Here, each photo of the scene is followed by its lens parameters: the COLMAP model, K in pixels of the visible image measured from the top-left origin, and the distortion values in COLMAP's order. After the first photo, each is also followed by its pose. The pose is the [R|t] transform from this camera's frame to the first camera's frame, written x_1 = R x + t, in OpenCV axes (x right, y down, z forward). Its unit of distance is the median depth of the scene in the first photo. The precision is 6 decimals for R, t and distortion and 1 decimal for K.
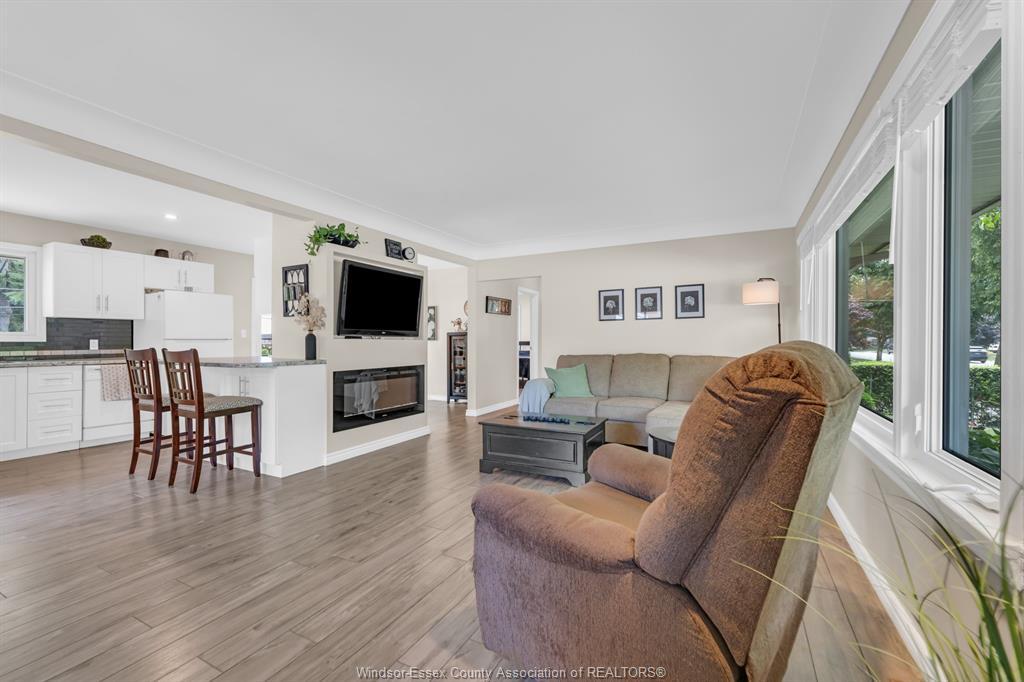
lens RADIAL K [[434.3, 0, 510.1], [0, 434.3, 340.9], [0, 0, 1]] dist [0.001417, 0.000323]
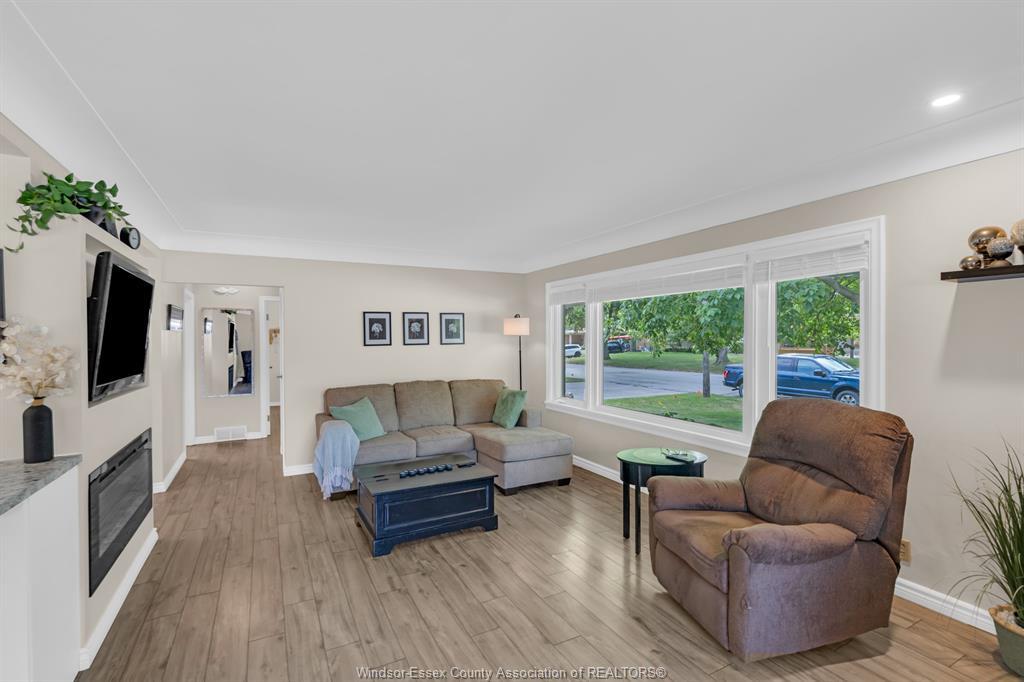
lens RADIAL K [[466.2, 0, 509.8], [0, 466.2, 342.8], [0, 0, 1]] dist [0.000857, 0.000423]
pose [[0.567036, -0.009824, 0.823634, -0.493699], [0.002801, 0.999946, 0.009999, -0.073512], [-0.823688, -0.003362, 0.567033, 0.259170]]
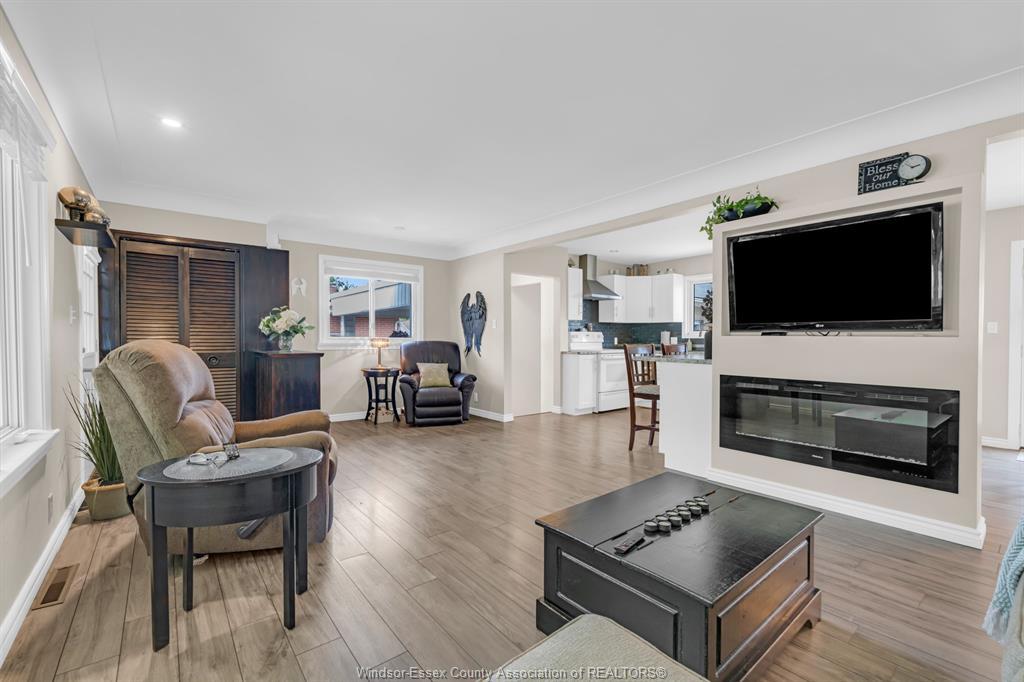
lens RADIAL K [[431.0, 0, 516.4], [0, 431.0, 345.0], [0, 0, 1]] dist [0.000560, 0.000079]
pose [[-0.388693, 0.017030, -0.921210, 0.452139], [0.000102, 0.999830, 0.018440, -0.002266], [0.921367, 0.007073, -0.388628, 0.829270]]
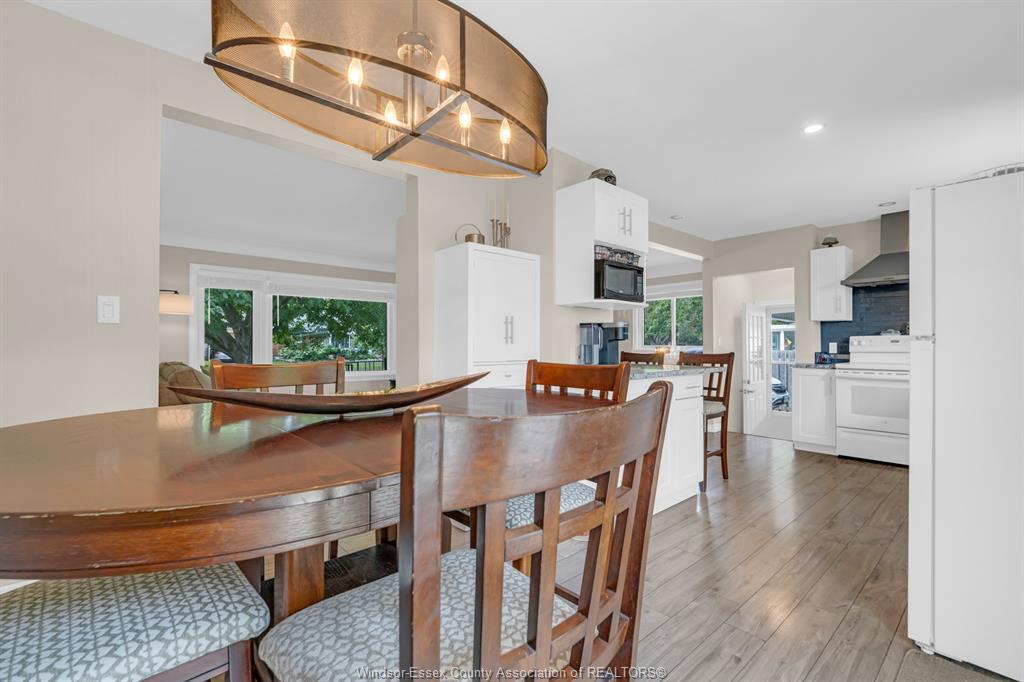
lens RADIAL K [[449.7, 0, 510.7], [0, 449.7, 342.3], [0, 0, 1]] dist [-0.001524, -0.000314]
pose [[-0.936214, 0.001192, 0.351429, -0.614221], [-0.002289, 0.999952, -0.009490, 0.004464], [-0.351423, -0.009689, -0.936166, 1.699536]]
